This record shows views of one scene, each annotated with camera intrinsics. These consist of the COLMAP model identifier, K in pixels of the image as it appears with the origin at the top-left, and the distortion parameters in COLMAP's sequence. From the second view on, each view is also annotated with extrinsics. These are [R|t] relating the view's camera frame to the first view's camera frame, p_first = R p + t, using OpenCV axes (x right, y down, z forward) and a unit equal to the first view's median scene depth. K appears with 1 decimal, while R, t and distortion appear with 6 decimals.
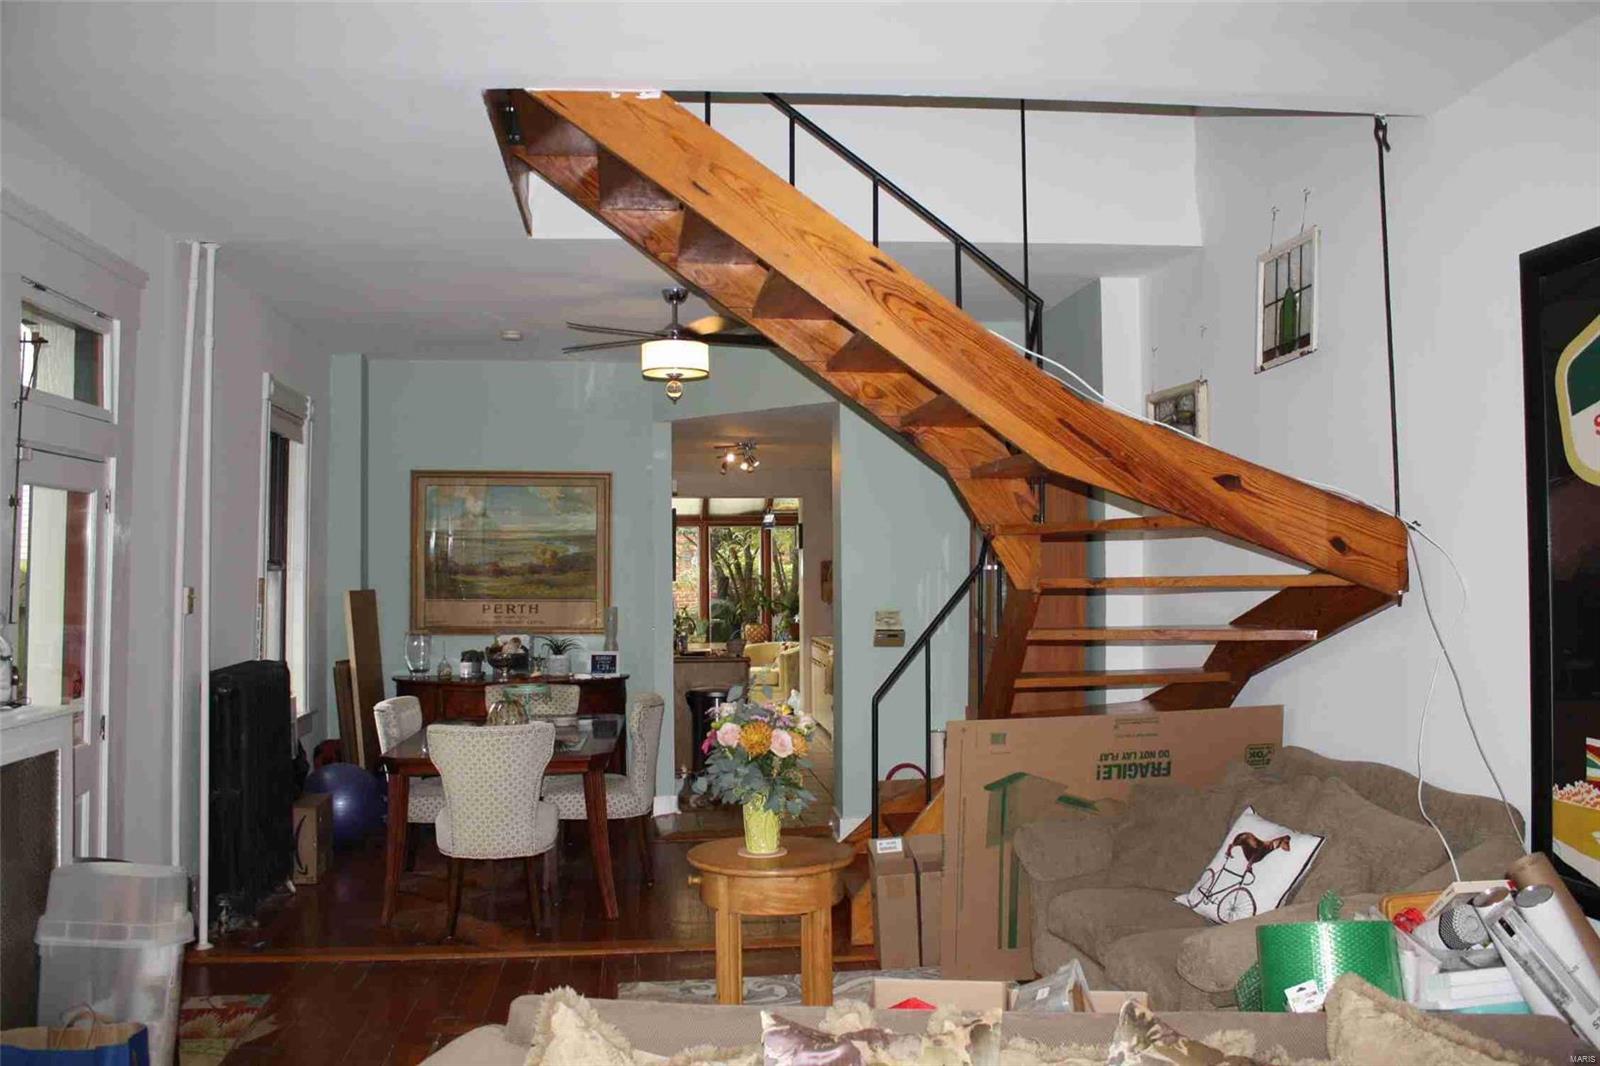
lens RADIAL K [[1346.0, 0, 800.3], [0, 1346.0, 532.3], [0, 0, 1]] dist [-0.126118, 0.025936]
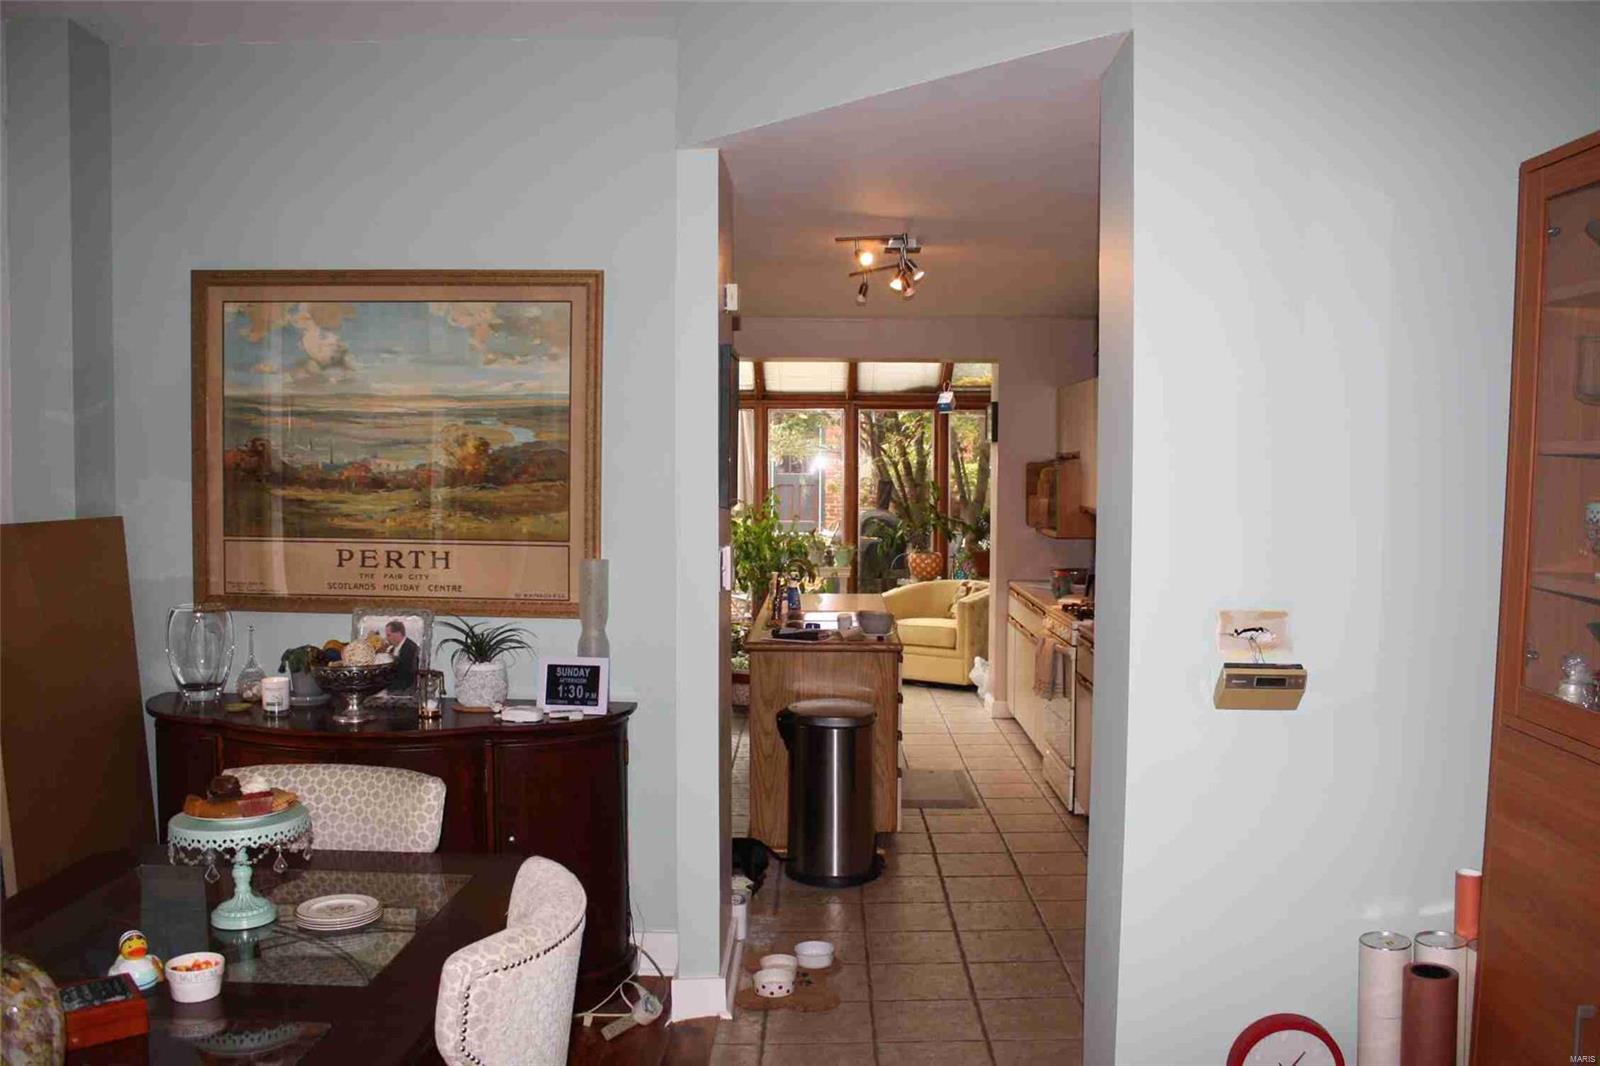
lens RADIAL K [[1346.0, 0, 799.3], [0, 1346.0, 536.1], [0, 0, 1]] dist [-0.126118, 0.025936]
pose [[0.990894, 0.020308, -0.133102, -0.009010], [-0.009547, 0.996669, 0.080991, 0.008881], [0.134304, -0.078983, 0.987788, 0.544895]]
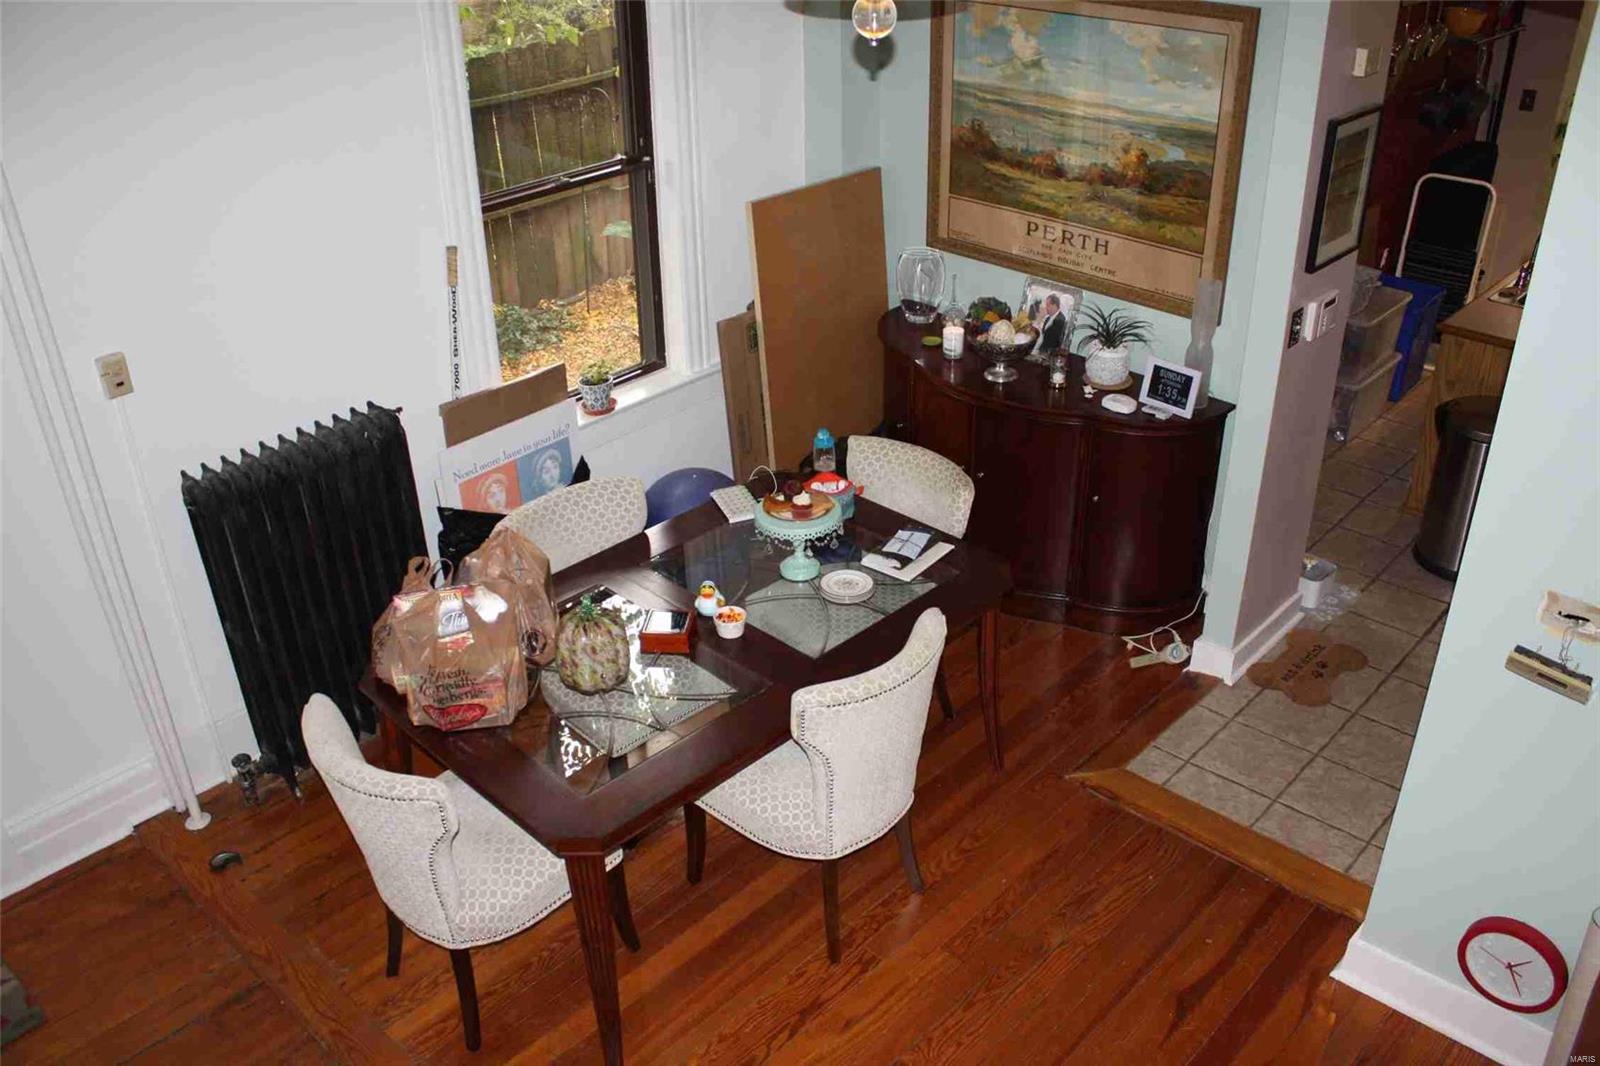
lens RADIAL K [[1346.0, 0, 794.8], [0, 1346.0, 531.3], [0, 0, 1]] dist [-0.126118, 0.025936]
pose [[0.637563, 0.374477, -0.673261, 0.136880], [0.038085, 0.857524, 0.513032, -0.129933], [0.769456, -0.352731, 0.532464, 0.561185]]
